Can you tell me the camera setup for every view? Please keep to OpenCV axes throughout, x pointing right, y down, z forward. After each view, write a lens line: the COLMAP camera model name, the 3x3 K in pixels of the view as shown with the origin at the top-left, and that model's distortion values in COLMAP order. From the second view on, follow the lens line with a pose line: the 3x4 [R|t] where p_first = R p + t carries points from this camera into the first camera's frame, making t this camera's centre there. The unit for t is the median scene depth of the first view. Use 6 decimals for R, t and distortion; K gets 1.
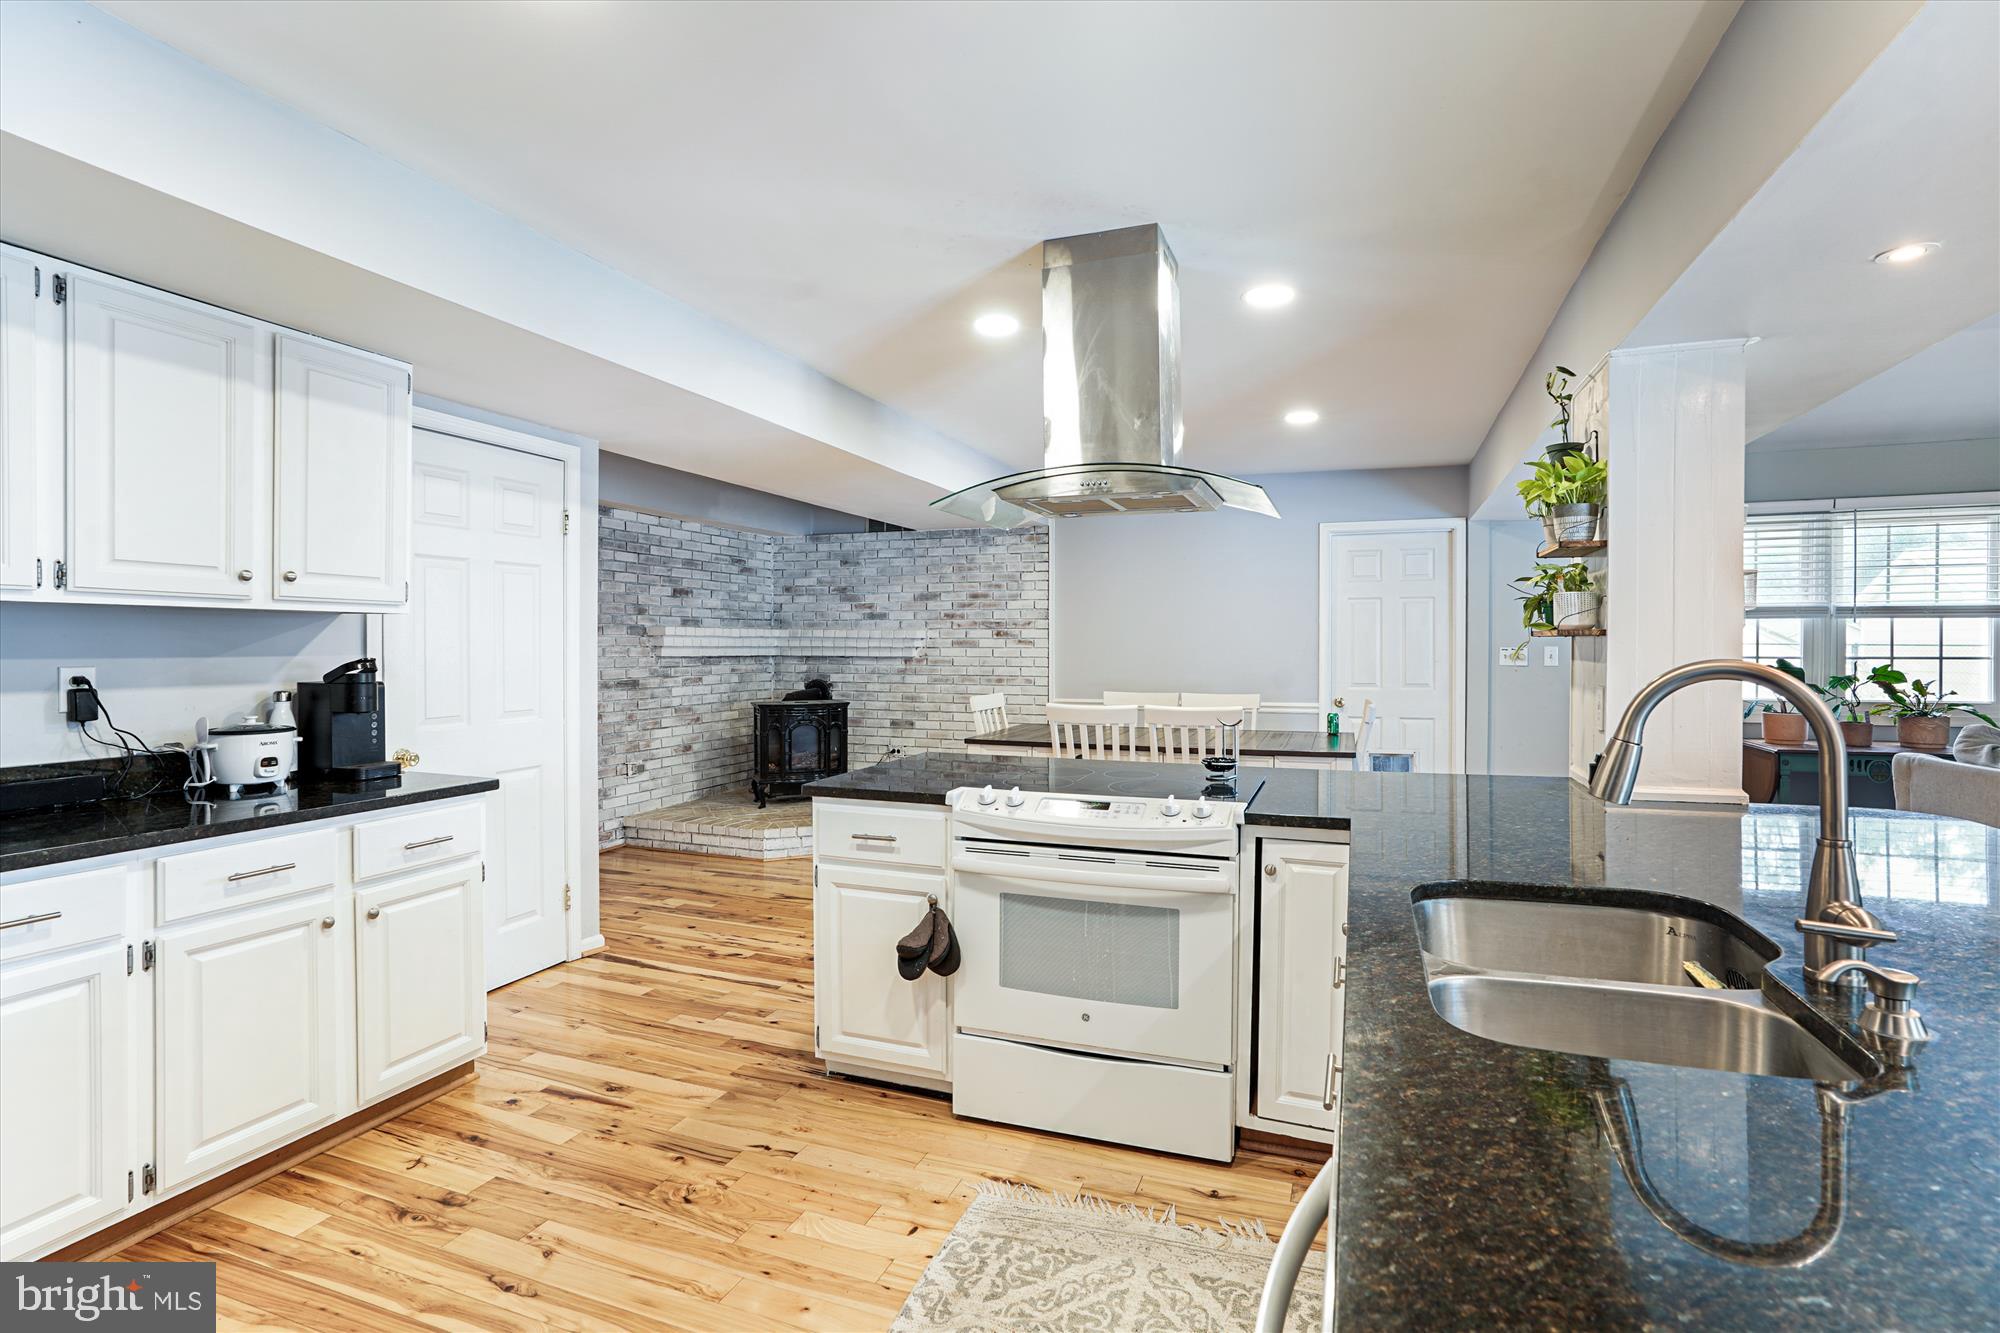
lens RADIAL K [[925.0, 0, 1020.3], [0, 925.0, 662.9], [0, 0, 1]] dist [-0.053940, 0.026779]
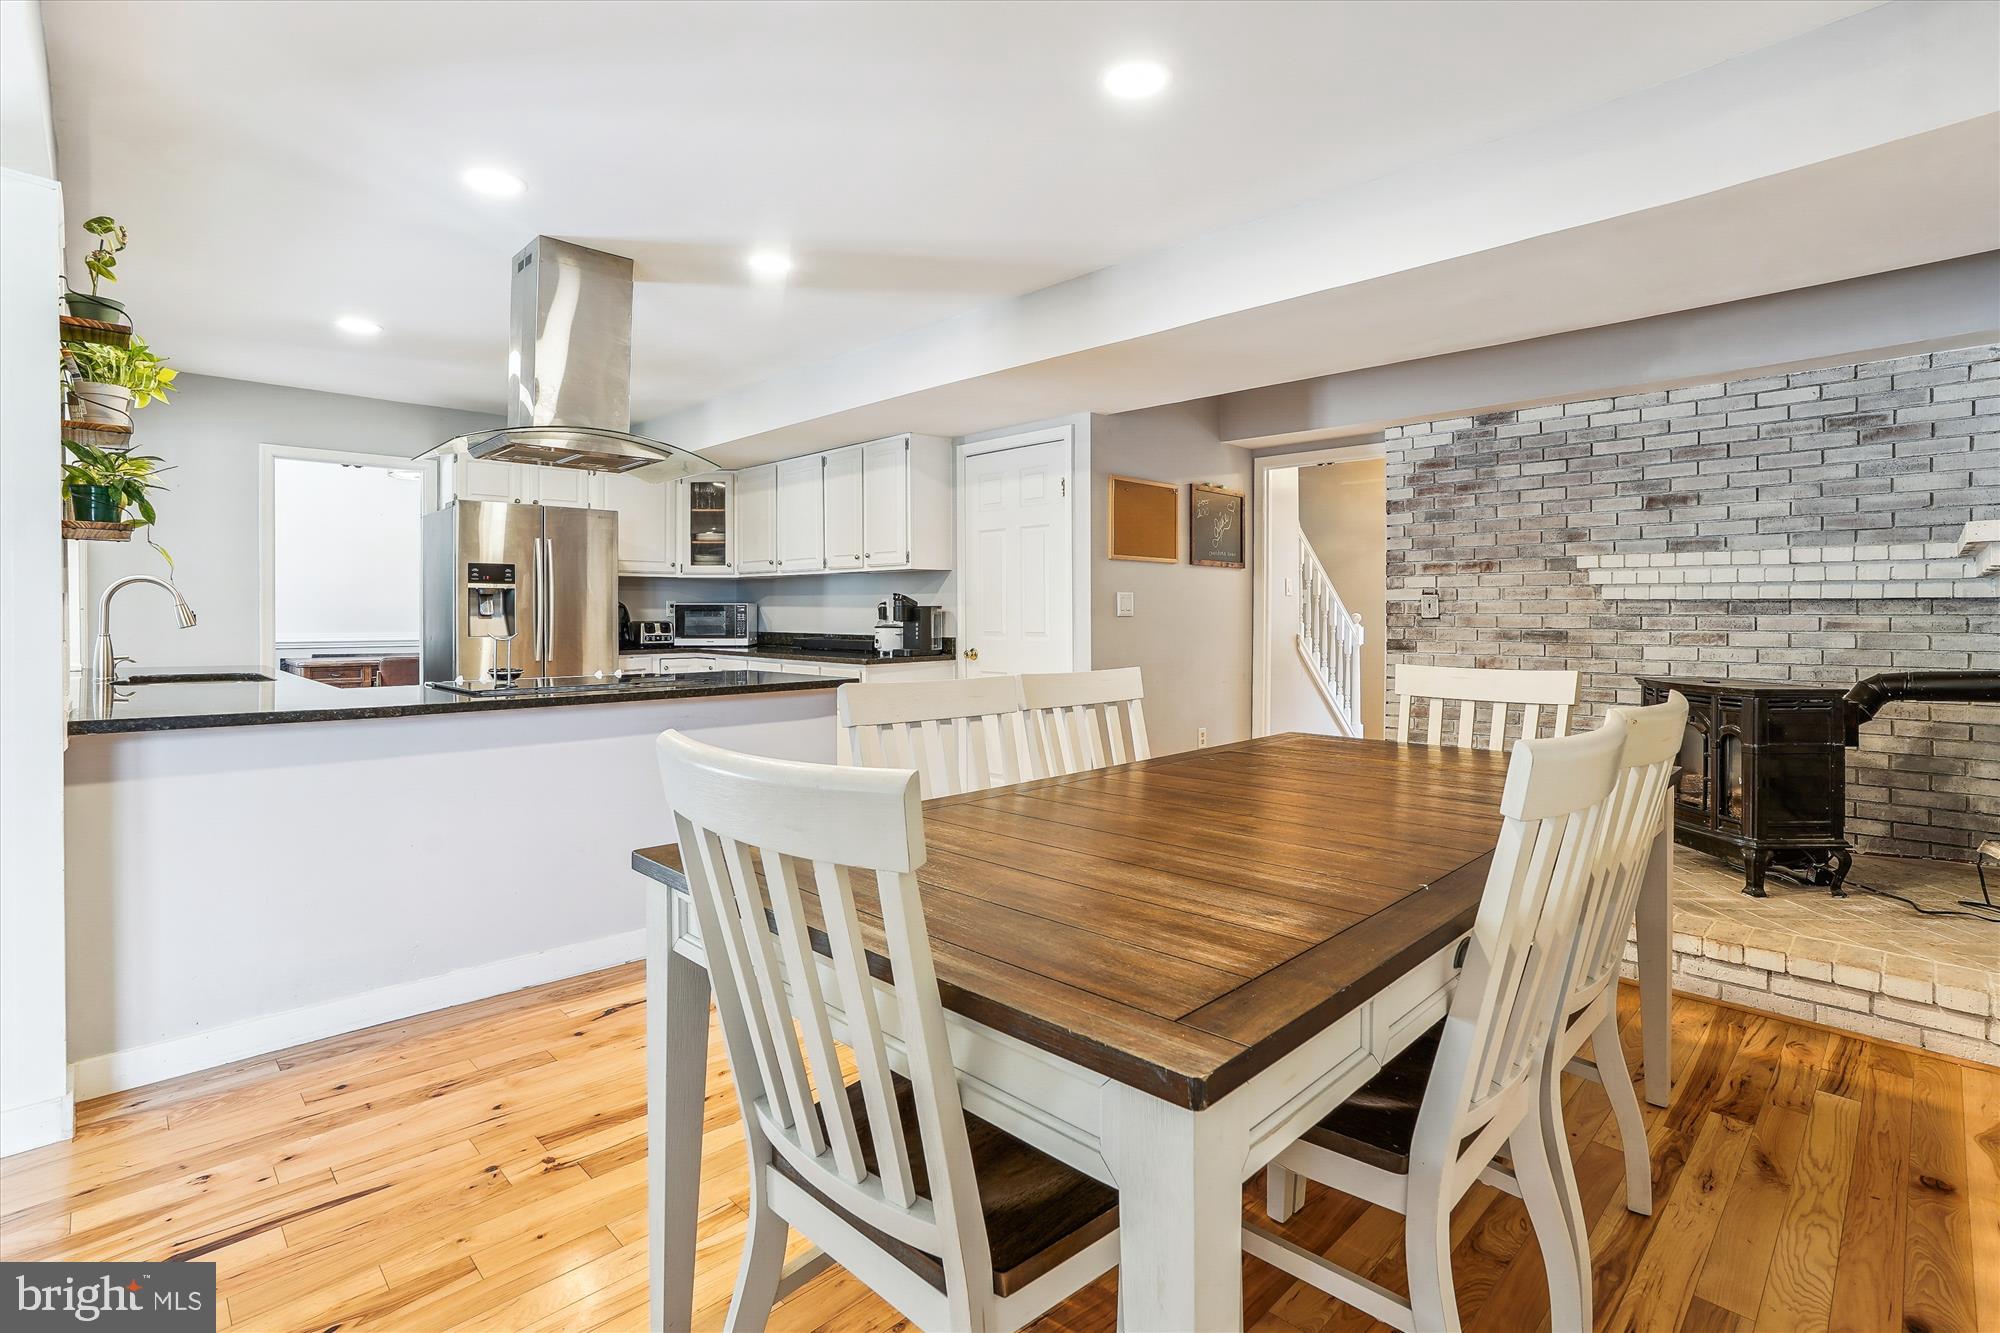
lens RADIAL K [[942.2, 0, 1020.7], [0, 942.2, 624.0], [0, 0, 1]] dist [-0.057910, 0.030498]
pose [[-0.420034, 0.007195, -0.907480, 0.395006], [-0.020089, 0.999650, 0.017224, 0.007785], [0.907286, 0.025466, -0.419742, 0.820372]]
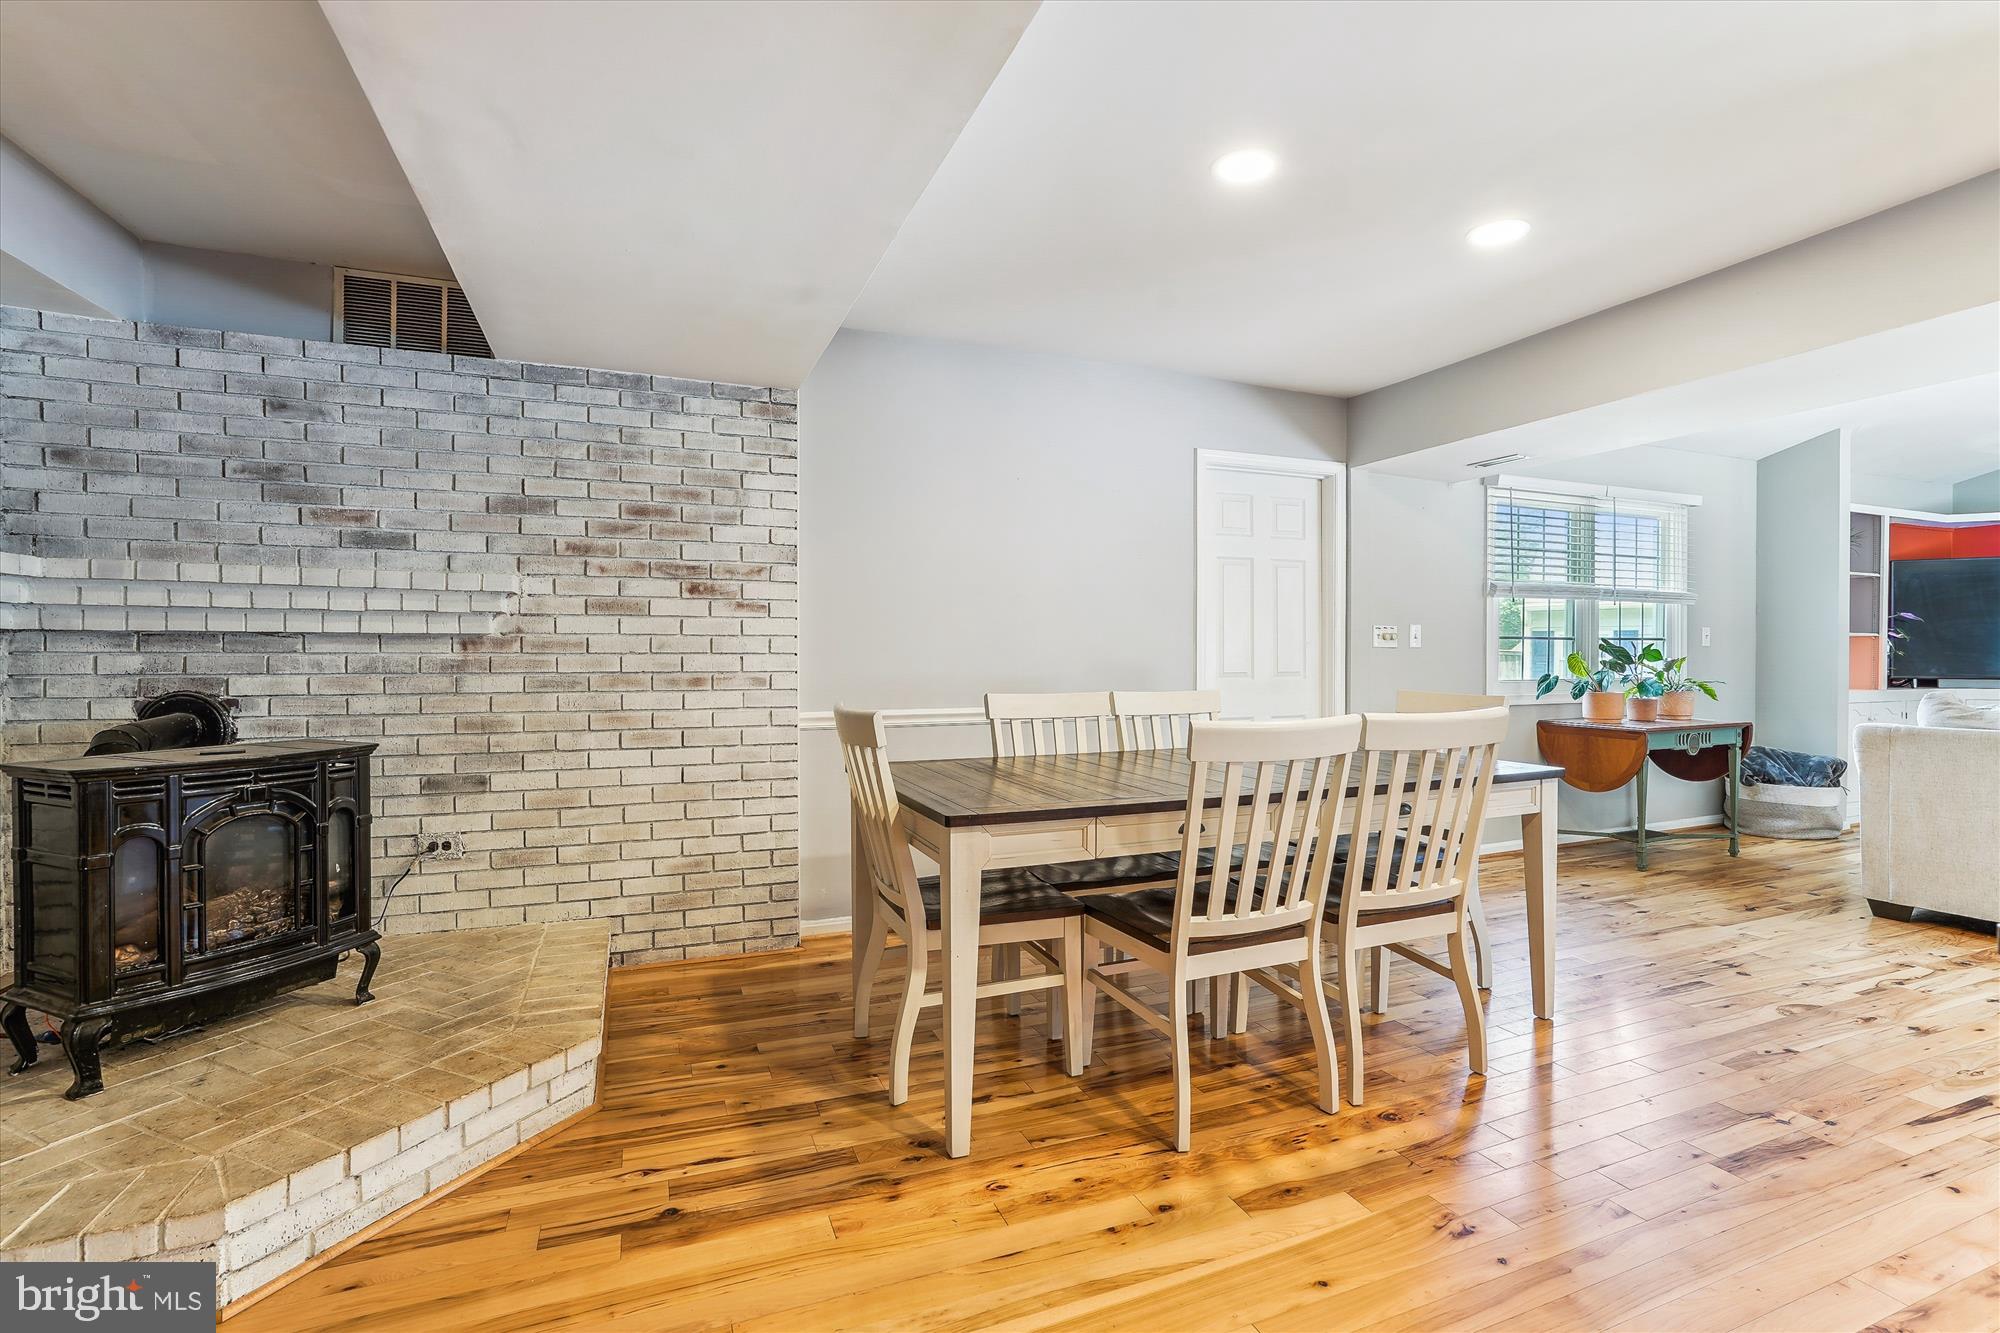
lens RADIAL K [[925.0, 0, 1020.3], [0, 925.0, 662.9], [0, 0, 1]] dist [-0.053940, 0.026779]
pose [[0.737473, -0.008909, 0.675317, -0.233681], [0.013312, 0.999910, -0.001346, 0.011977], [-0.675245, 0.009983, 0.737526, 0.512269]]
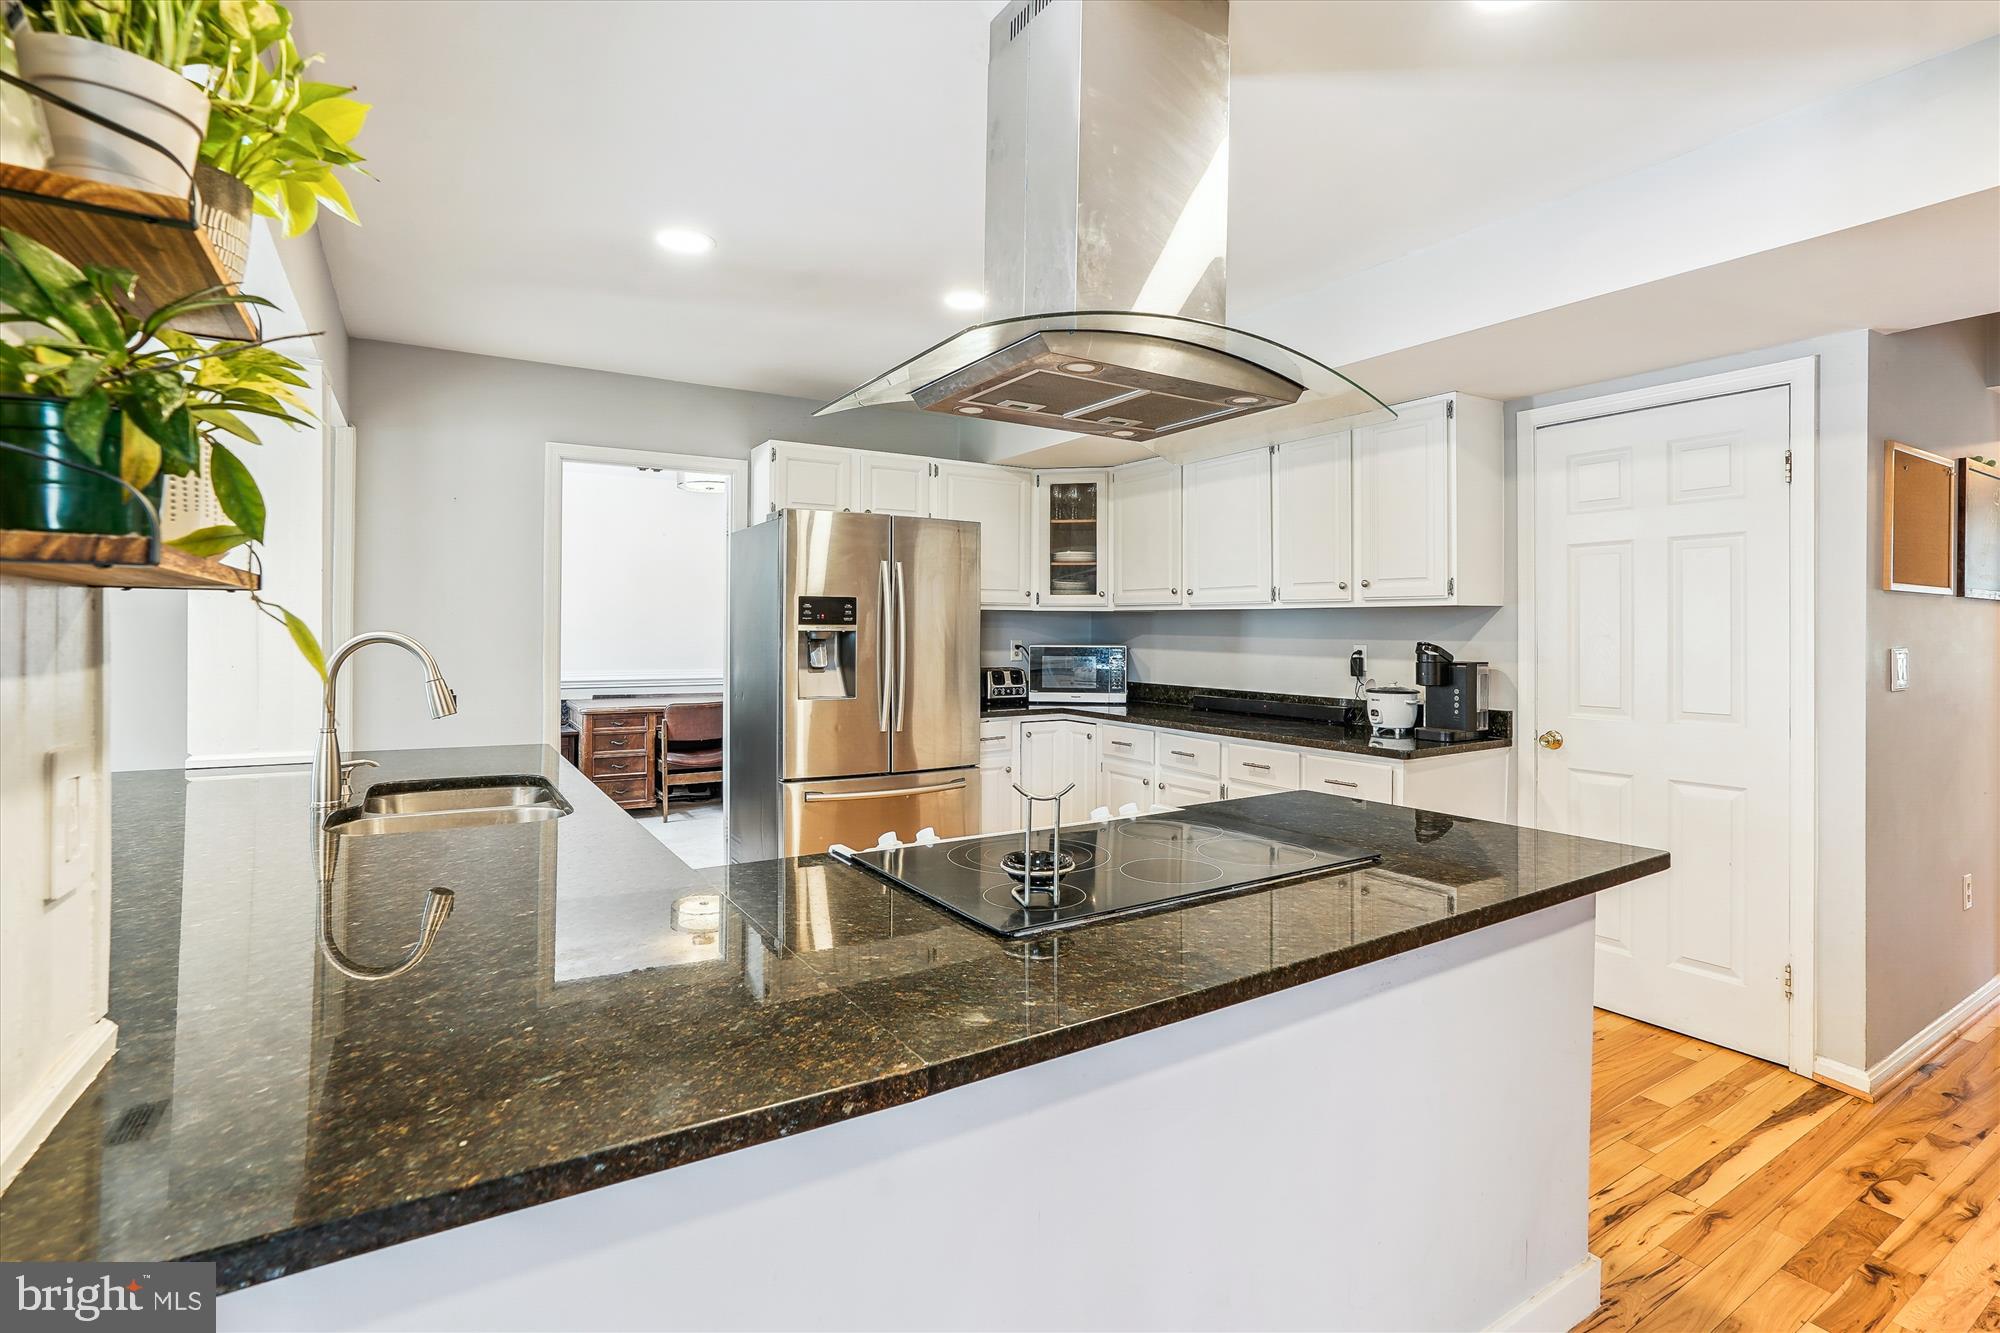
lens RADIAL K [[942.2, 0, 1020.7], [0, 942.2, 624.0], [0, 0, 1]] dist [-0.057910, 0.030498]
pose [[-0.603963, -0.009974, -0.796950, 0.254584], [-0.022726, 0.999731, 0.004711, -0.009709], [0.796689, 0.020957, -0.604027, 0.522068]]
